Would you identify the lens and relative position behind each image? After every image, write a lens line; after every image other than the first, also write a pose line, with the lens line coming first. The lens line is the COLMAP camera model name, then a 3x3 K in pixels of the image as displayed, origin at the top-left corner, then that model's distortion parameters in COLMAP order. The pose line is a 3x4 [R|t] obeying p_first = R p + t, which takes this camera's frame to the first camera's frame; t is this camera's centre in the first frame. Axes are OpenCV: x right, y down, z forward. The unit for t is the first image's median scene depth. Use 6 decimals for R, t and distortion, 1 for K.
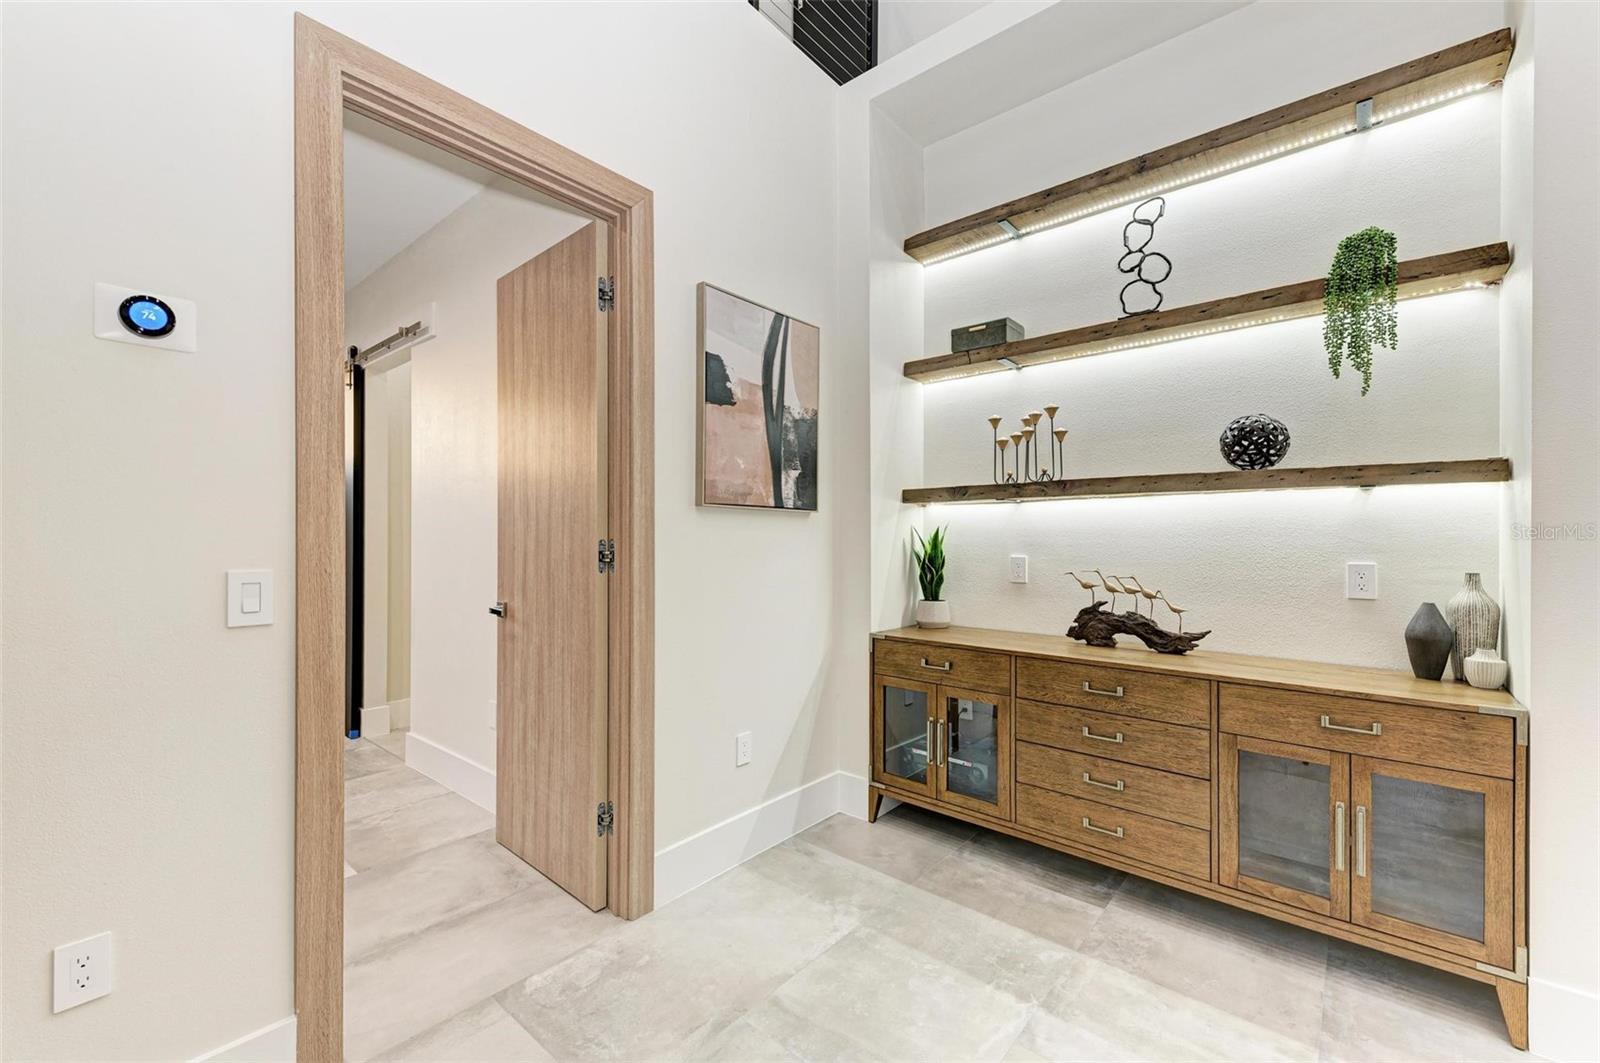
lens RADIAL K [[660.8, 0, 794.9], [0, 660.8, 537.6], [0, 0, 1]] dist [0.009533, 0.000001]
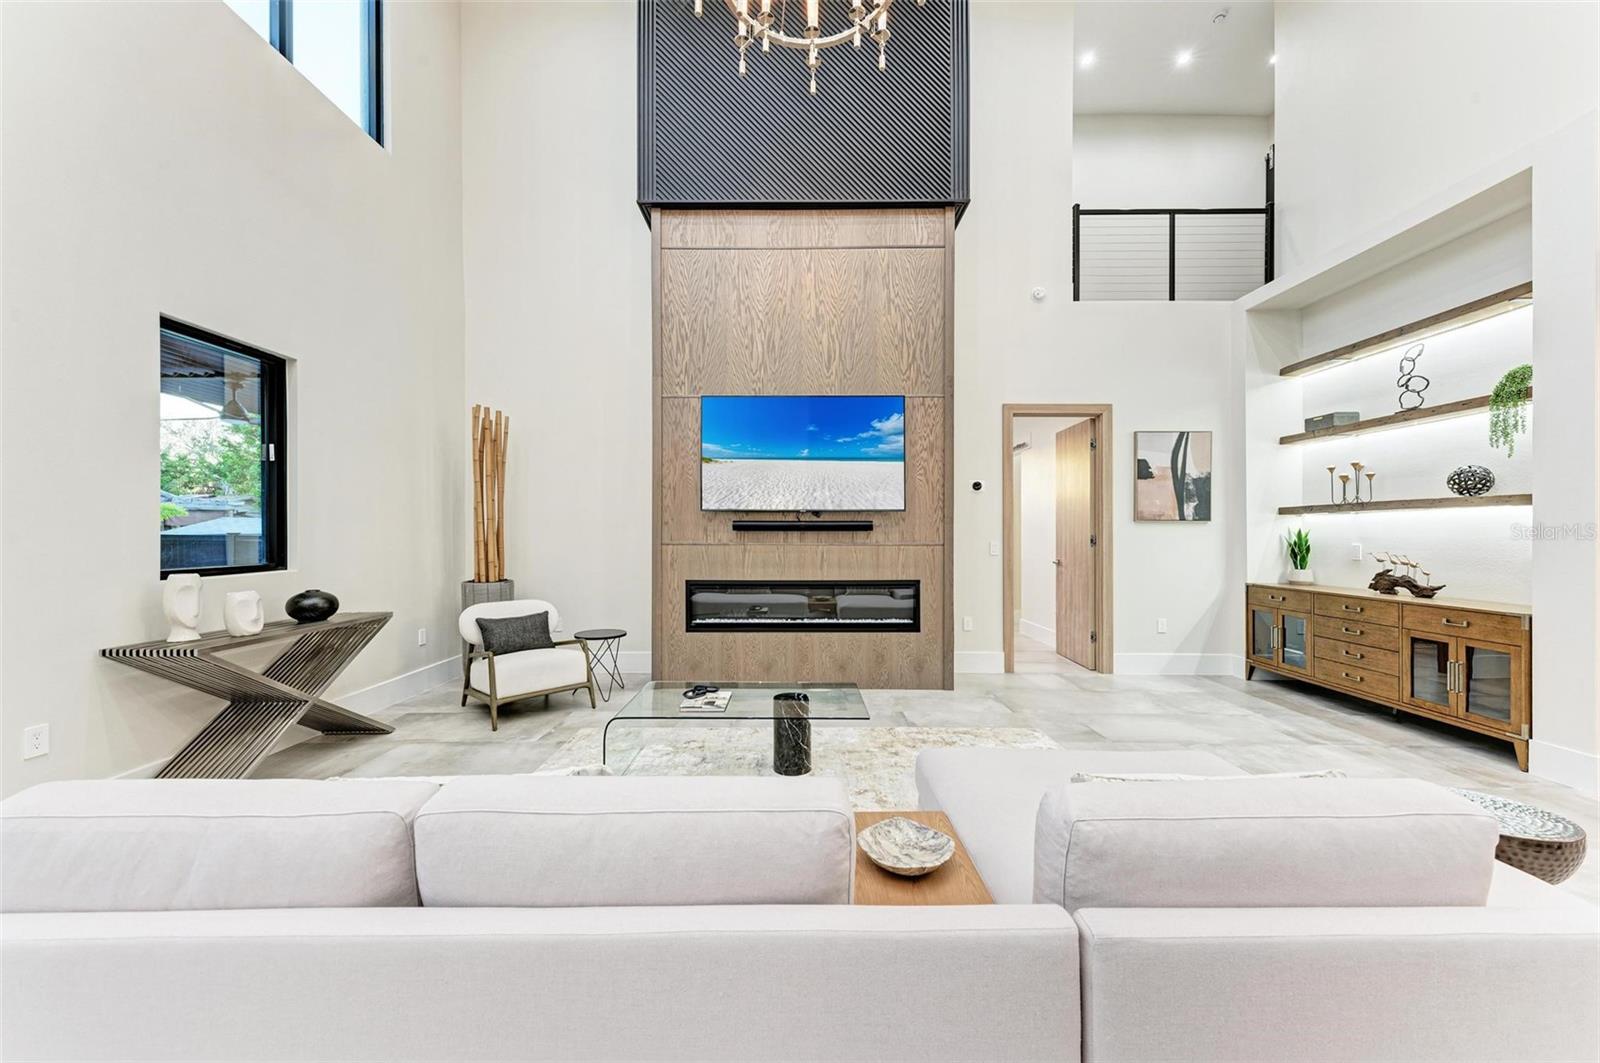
lens RADIAL K [[578.6, 0, 797.2], [0, 578.6, 532.2], [0, 0, 1]] dist [0.000822, 0.000027]
pose [[0.649367, -0.003132, -0.760469, 0.623293], [0.000016, 0.999992, -0.004105, 0.002090], [0.760475, 0.002654, 0.649362, -1.255104]]
